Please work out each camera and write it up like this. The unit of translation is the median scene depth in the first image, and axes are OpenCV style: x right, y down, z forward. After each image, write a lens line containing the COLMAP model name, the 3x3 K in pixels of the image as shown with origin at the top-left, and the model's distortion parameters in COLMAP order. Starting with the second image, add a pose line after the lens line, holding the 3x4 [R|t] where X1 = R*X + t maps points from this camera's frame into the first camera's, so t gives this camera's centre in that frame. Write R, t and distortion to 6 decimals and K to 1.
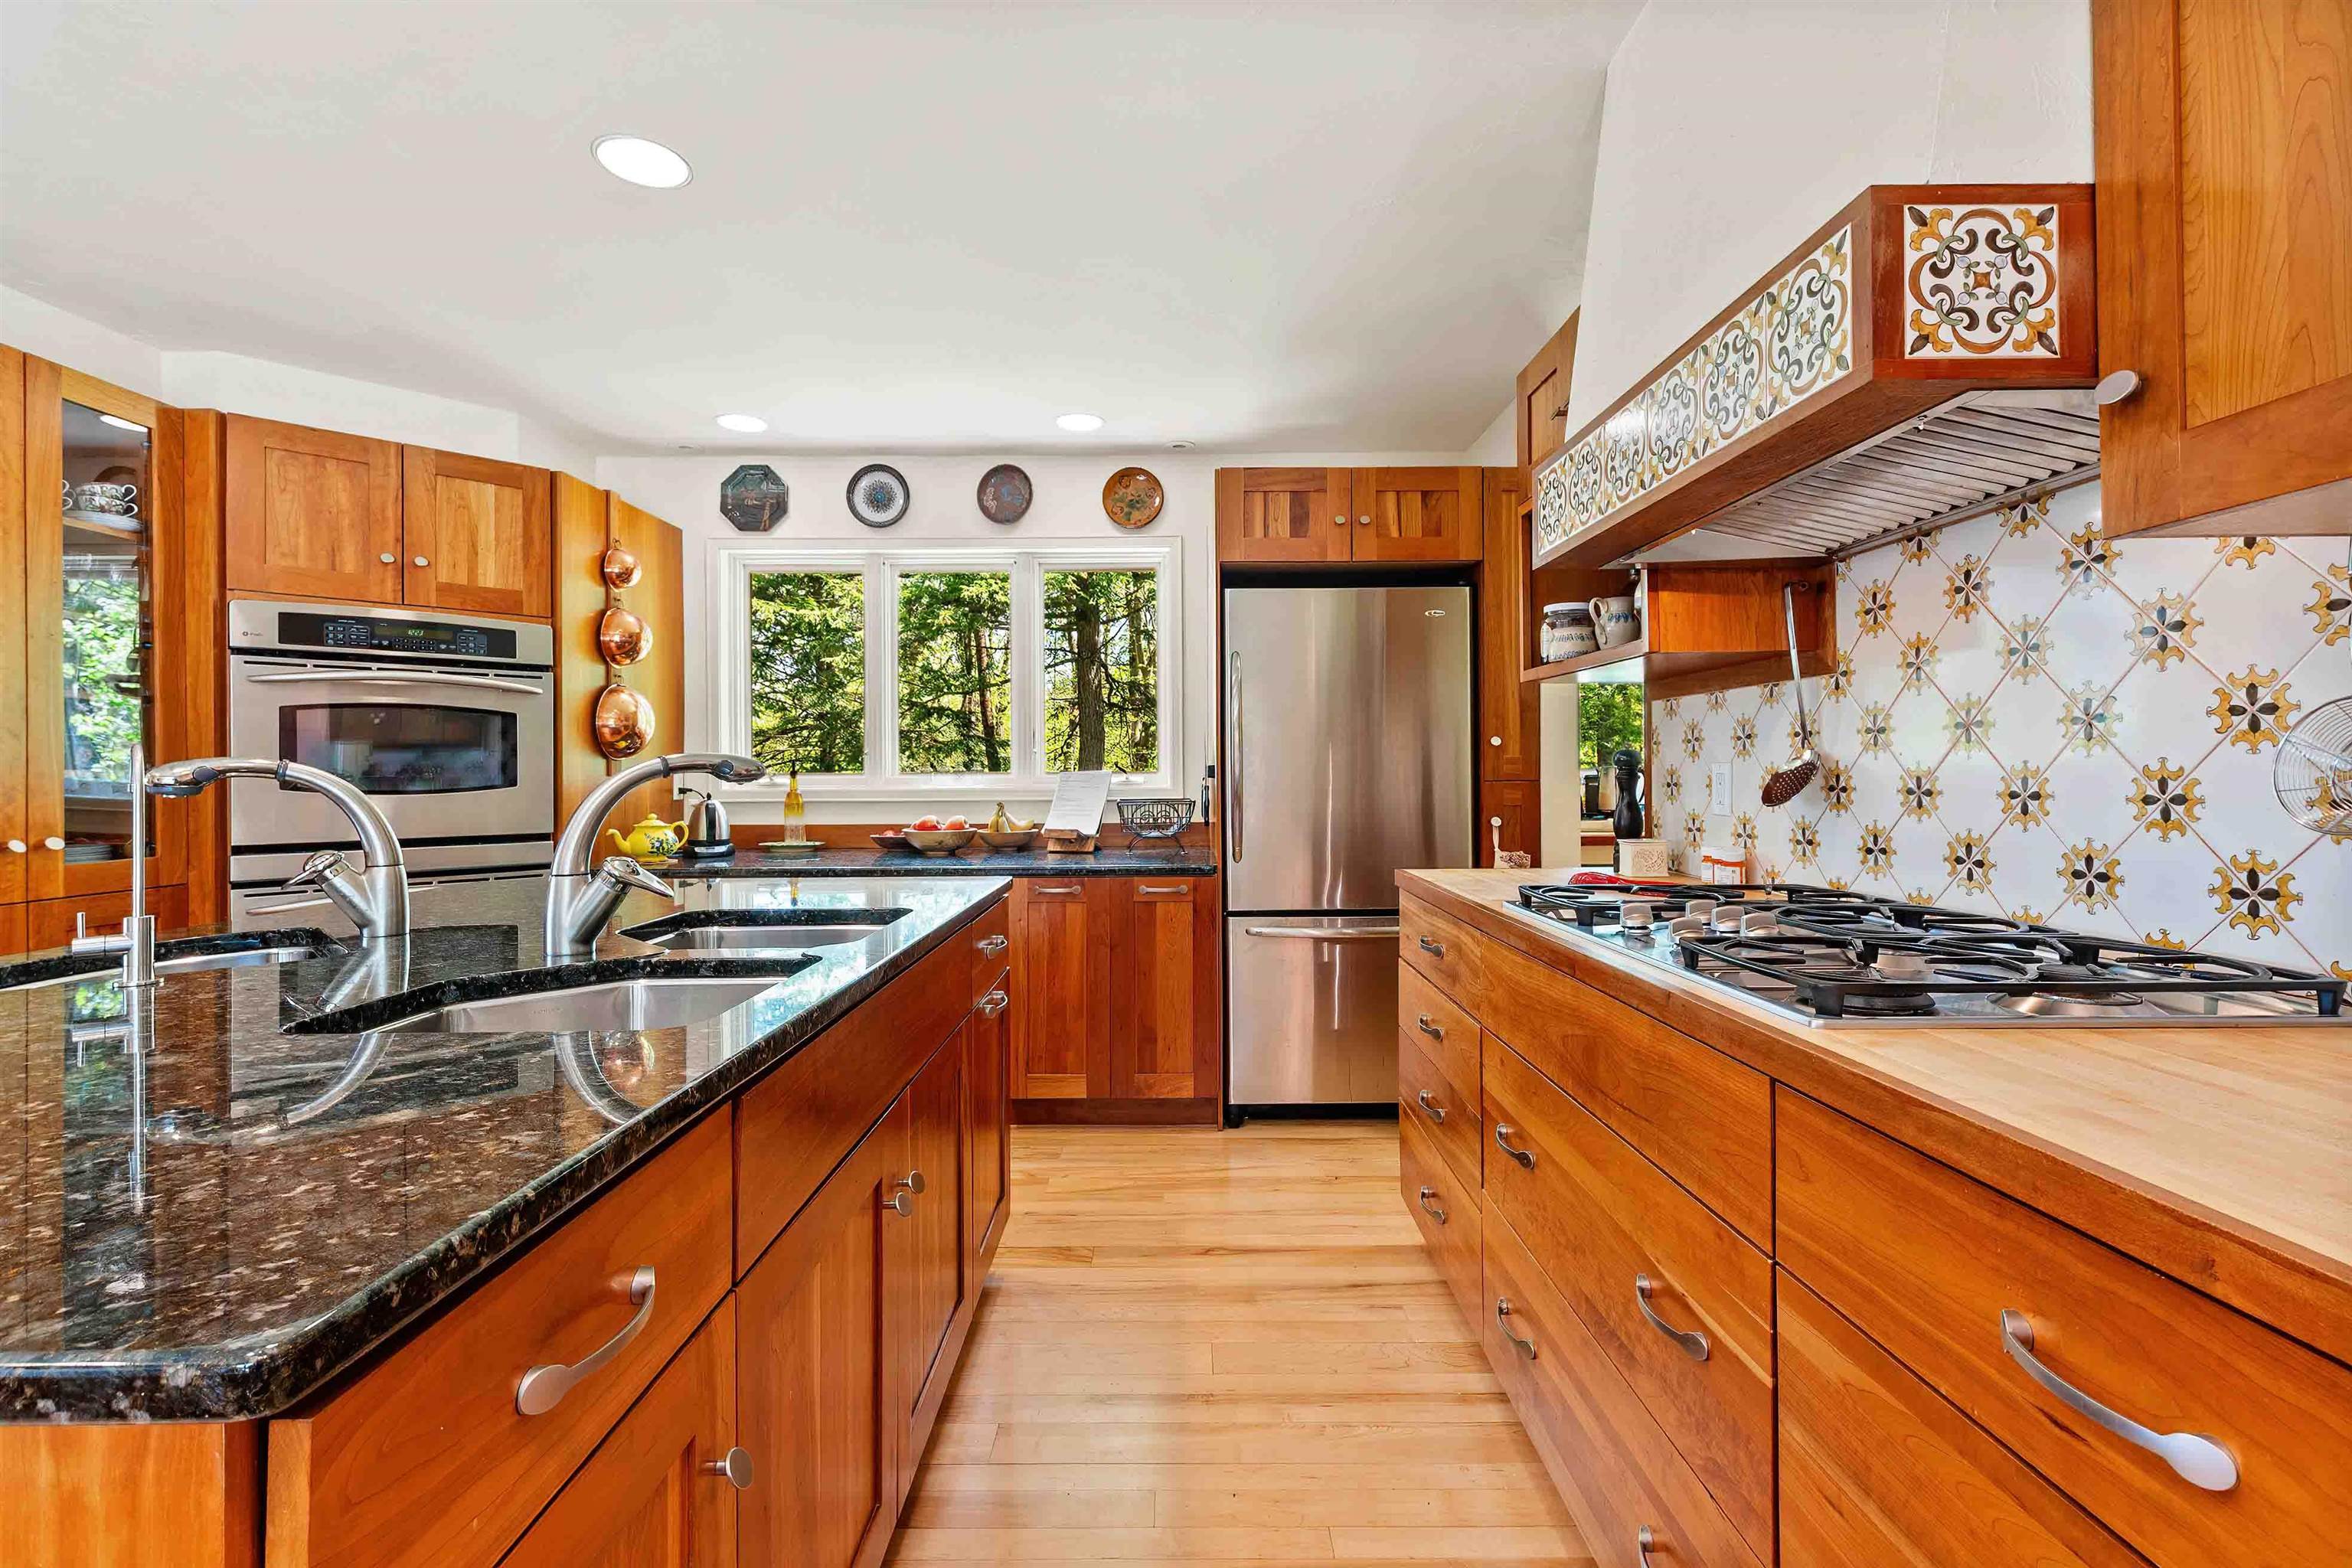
lens RADIAL K [[1030.4, 0, 1174.8], [0, 1030.4, 767.7], [0, 0, 1]] dist [0.004084, -0.000945]
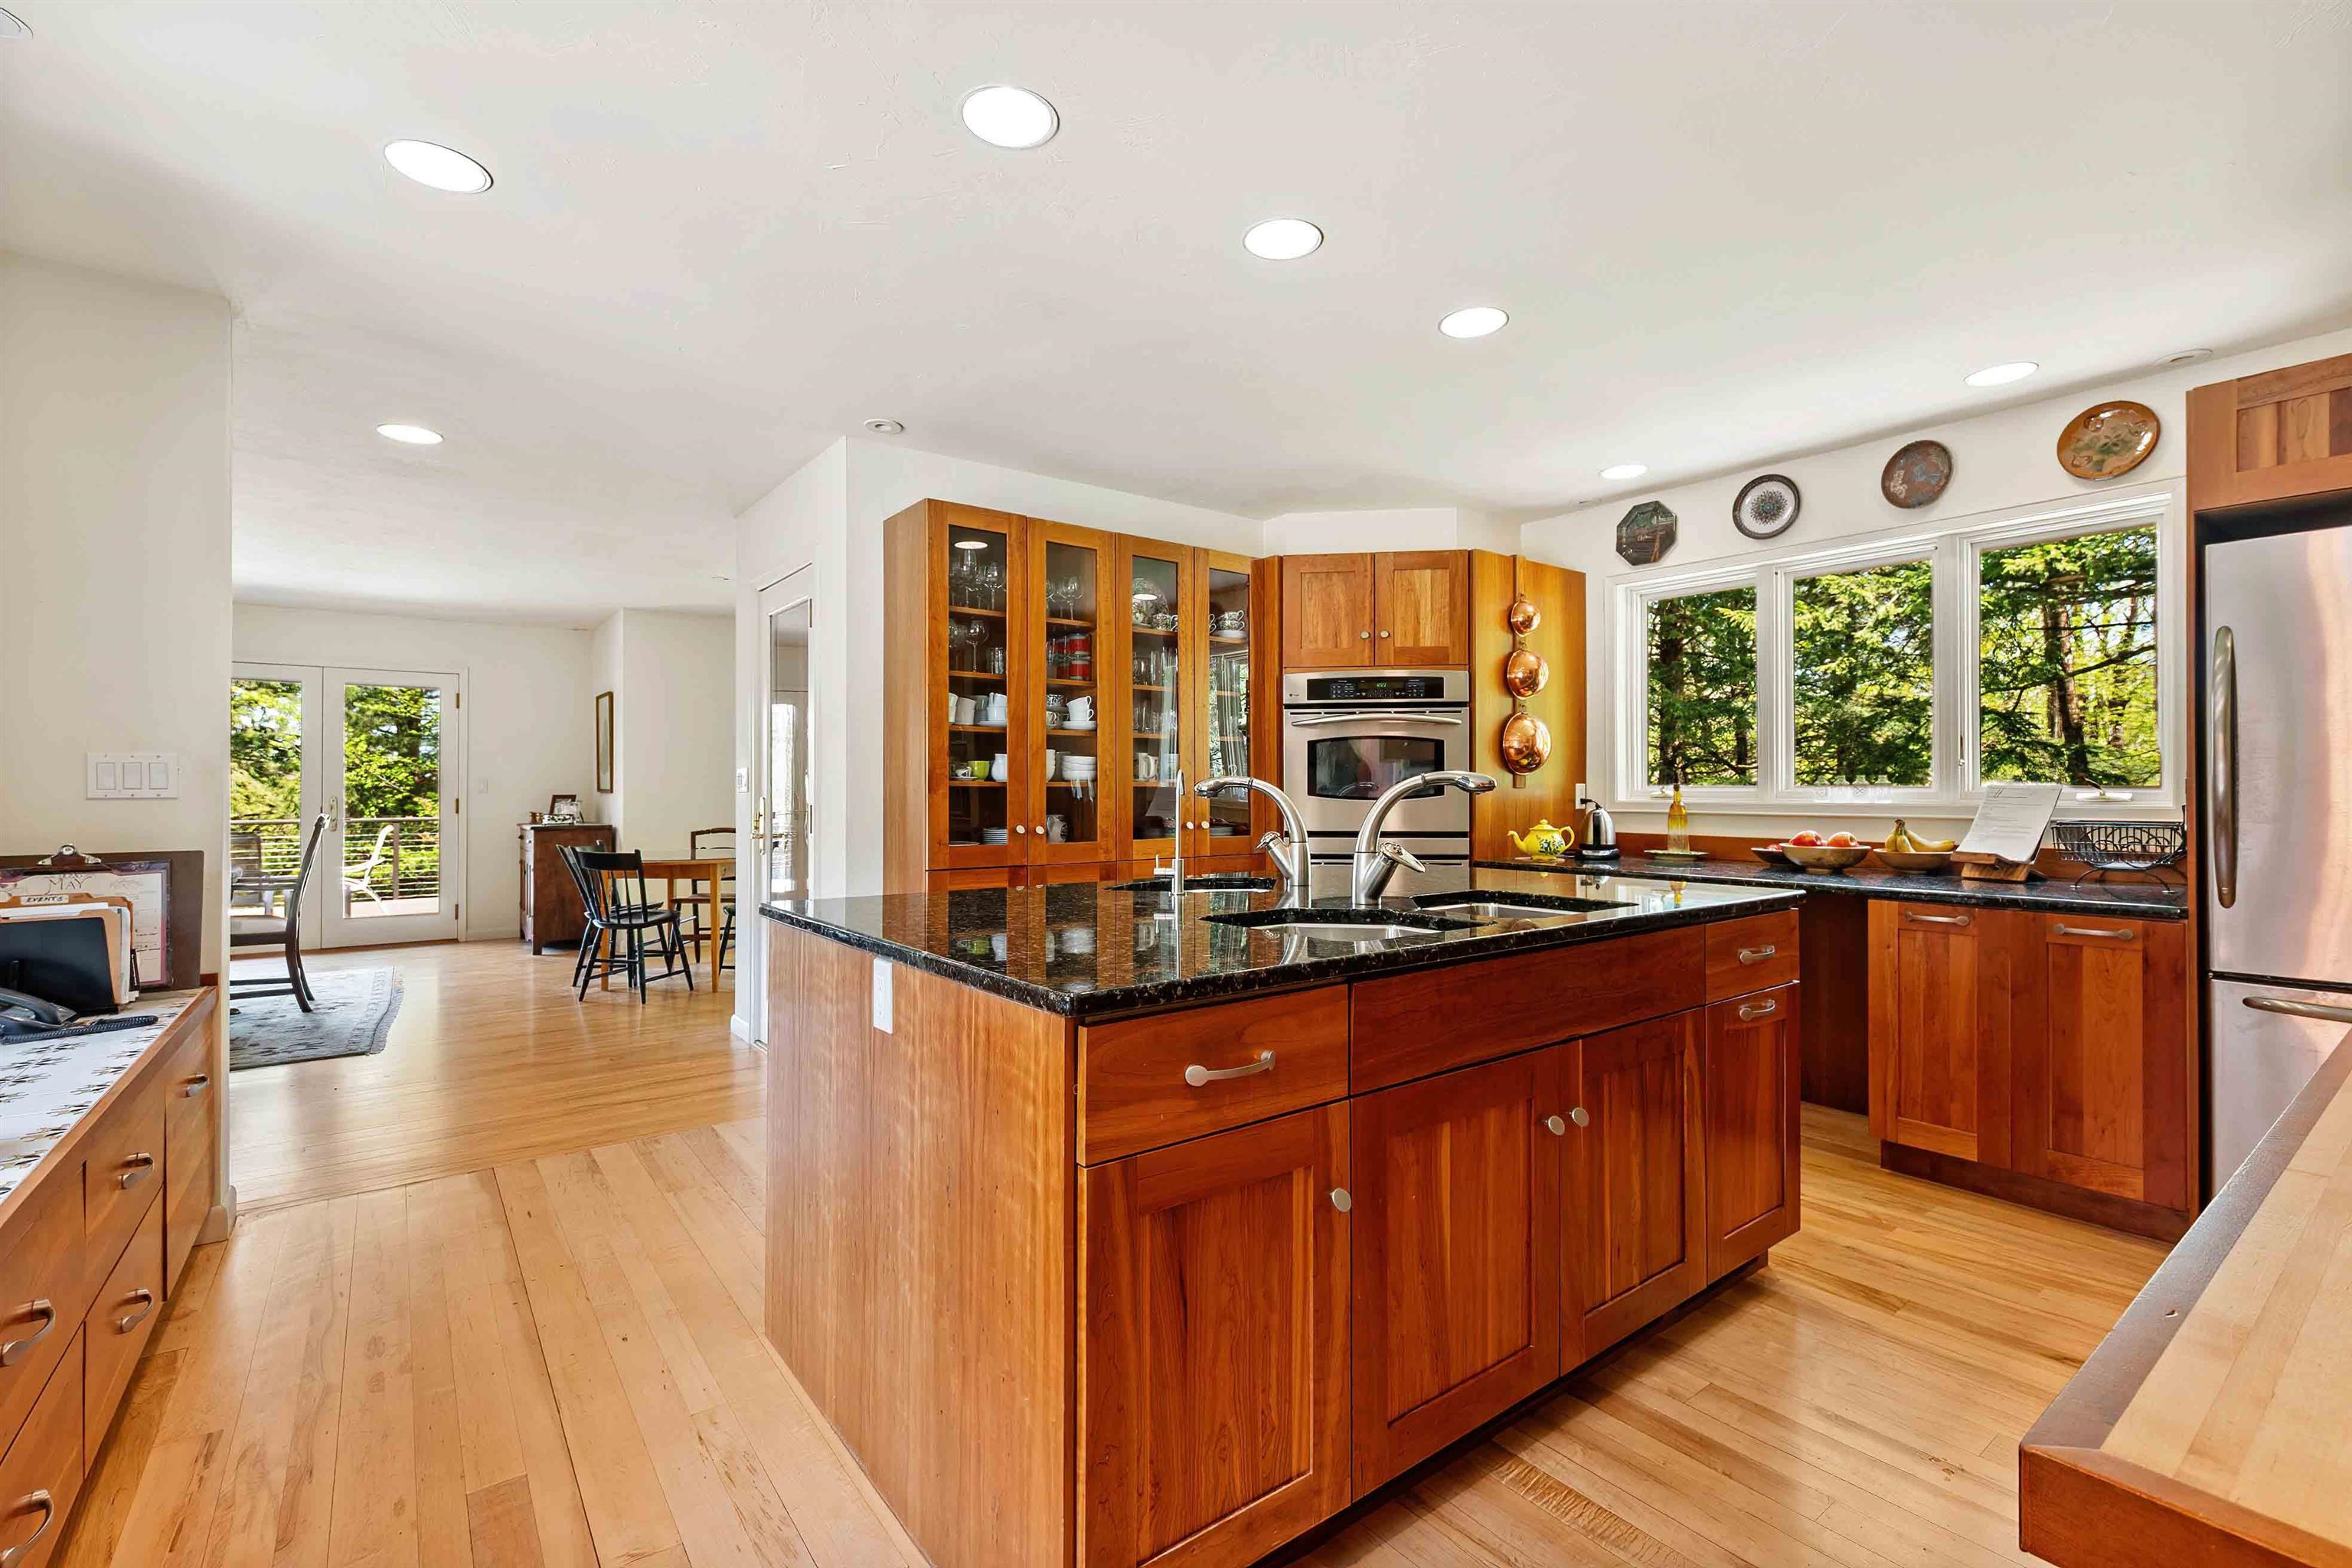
lens RADIAL K [[1030.4, 0, 1187.3], [0, 1030.4, 787.6], [0, 0, 1]] dist [0.004084, -0.000945]
pose [[0.605481, 0.004924, -0.795845, 0.195553], [0.000330, 0.999979, 0.006438, -0.000458], [0.795860, -0.004161, 0.605467, -0.053749]]
